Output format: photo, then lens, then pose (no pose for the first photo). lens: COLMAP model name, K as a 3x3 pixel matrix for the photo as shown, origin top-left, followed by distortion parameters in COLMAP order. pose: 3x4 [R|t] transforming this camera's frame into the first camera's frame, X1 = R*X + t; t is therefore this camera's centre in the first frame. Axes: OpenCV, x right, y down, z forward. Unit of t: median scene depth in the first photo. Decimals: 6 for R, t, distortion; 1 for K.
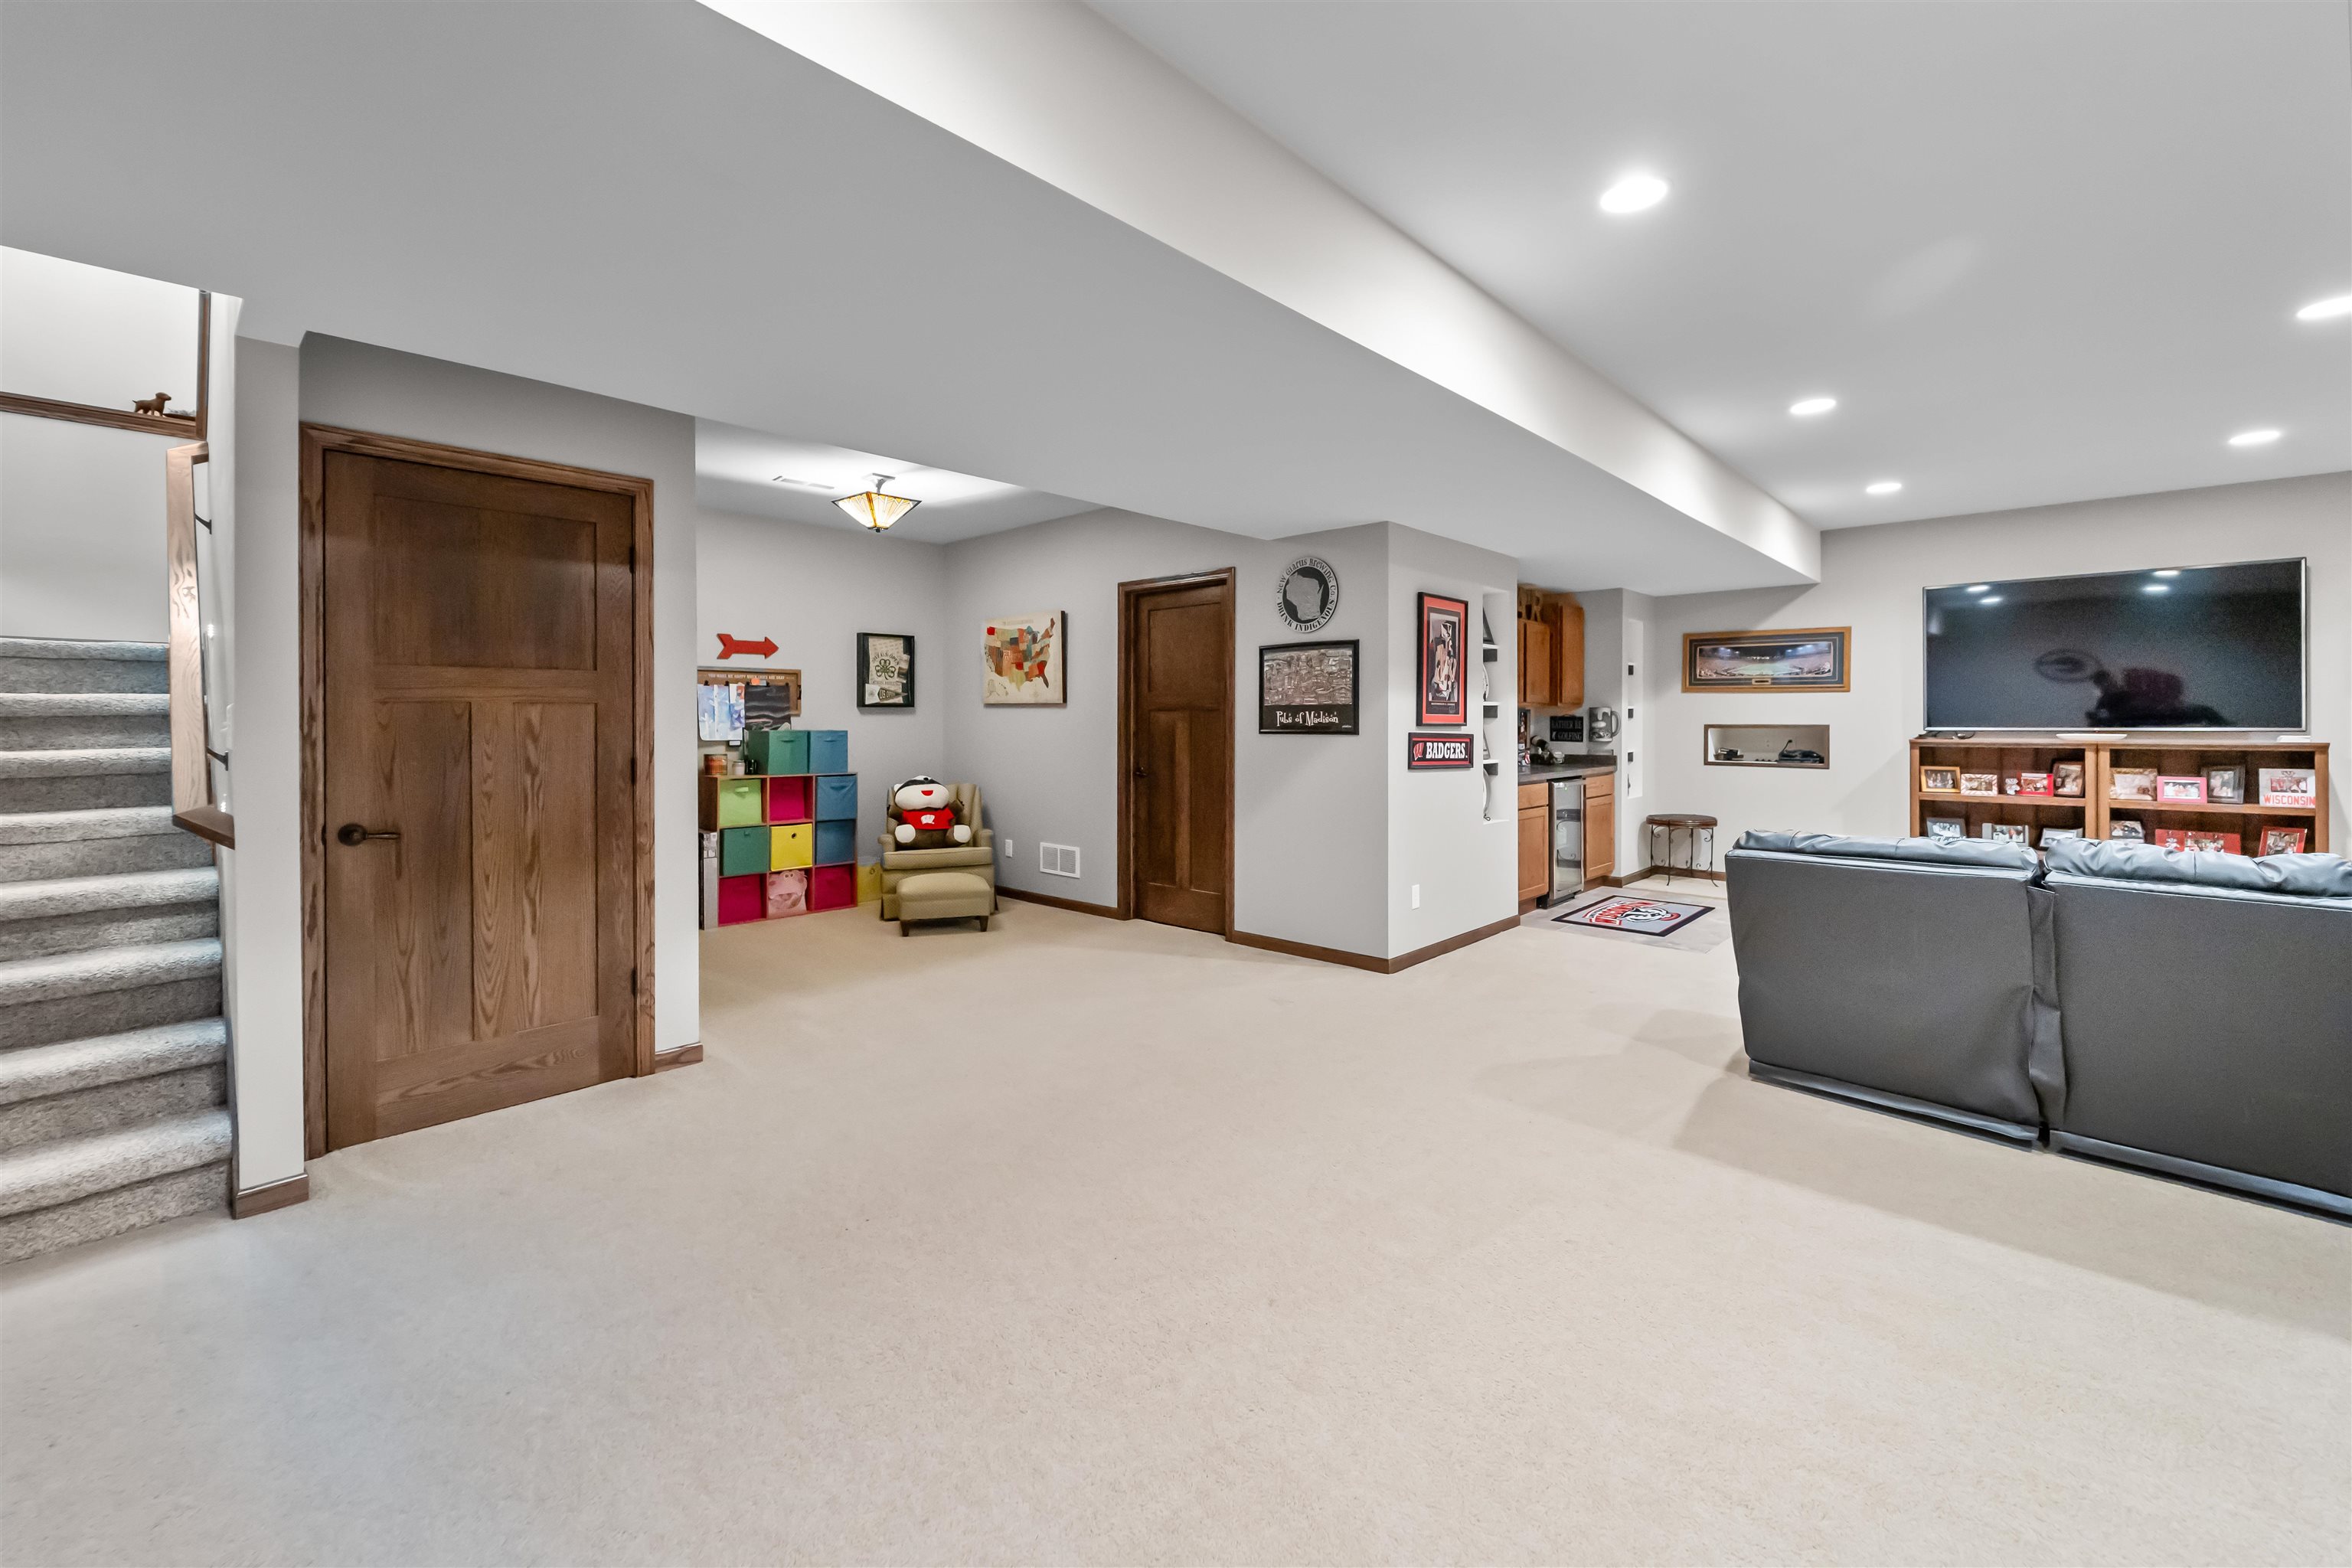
lens RADIAL K [[961.3, 0, 1178.7], [0, 961.3, 724.3], [0, 0, 1]] dist [0.000253, -0.000210]
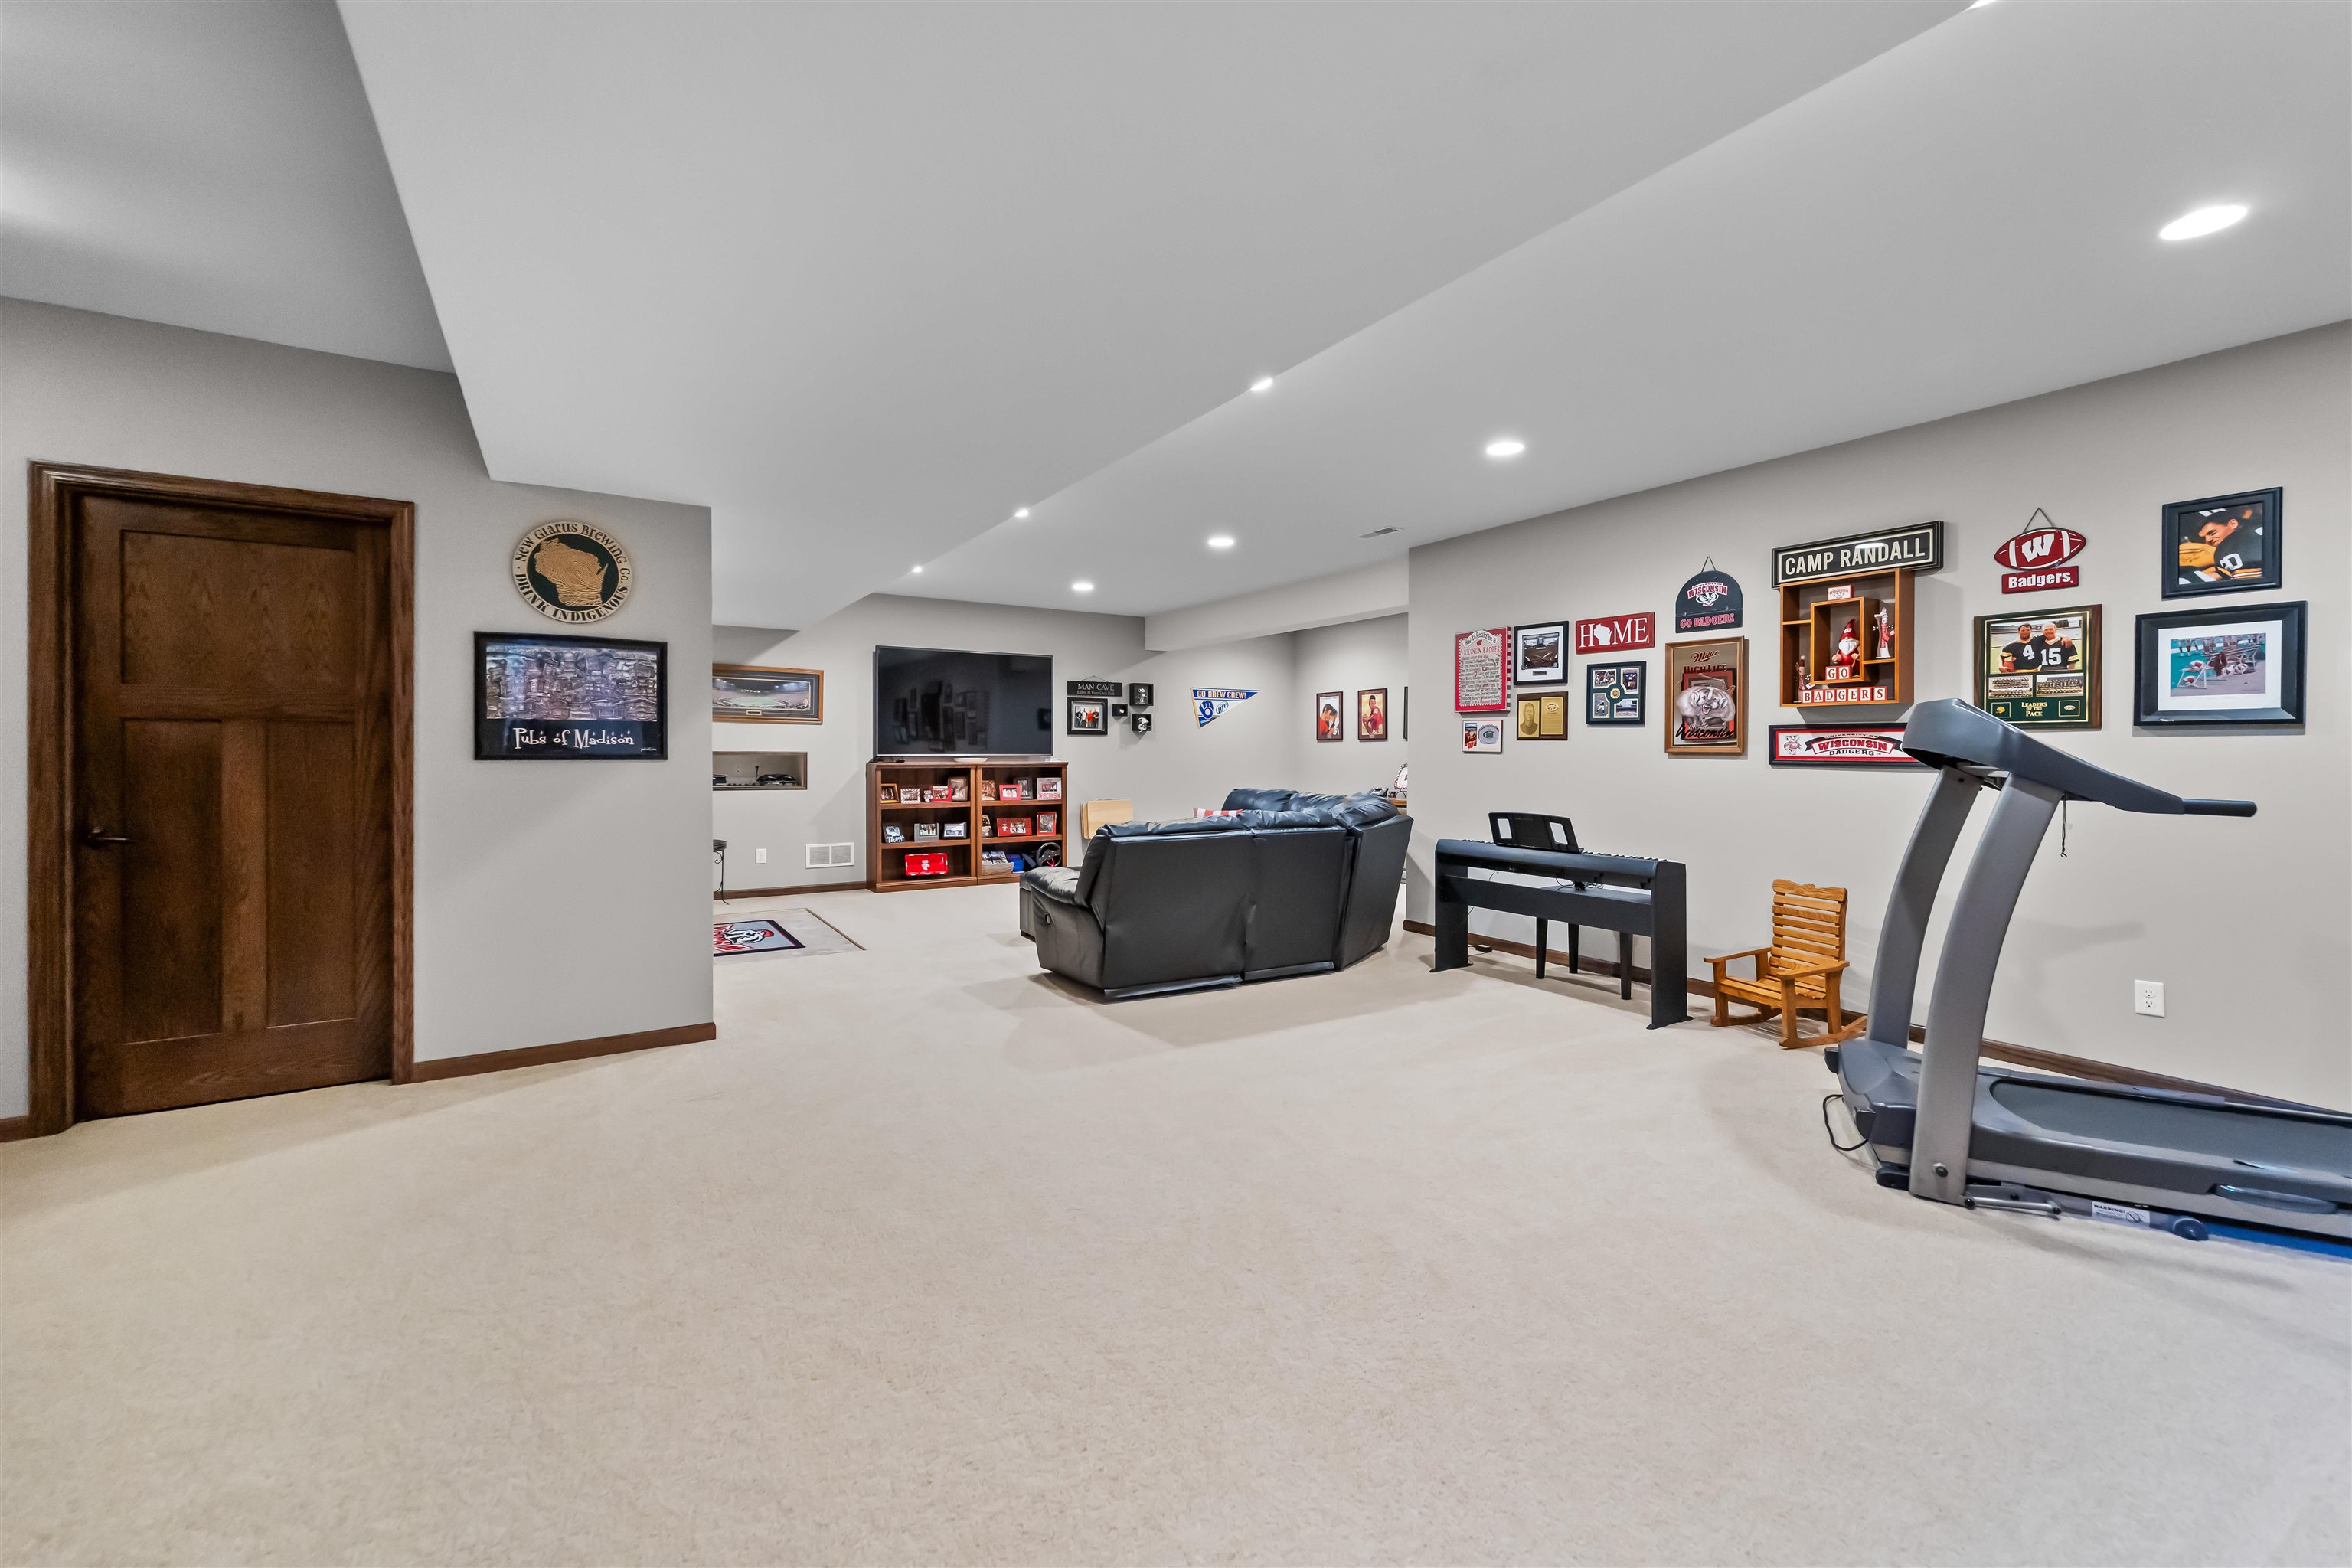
lens RADIAL K [[948.6, 0, 1175.5], [0, 948.6, 752.5], [0, 0, 1]] dist [0.000174, -0.000084]
pose [[0.254835, 0.003131, 0.966979, -0.377730], [0.000338, 0.999994, -0.003327, 0.006055], [-0.966984, 0.001174, 0.254833, 0.300632]]
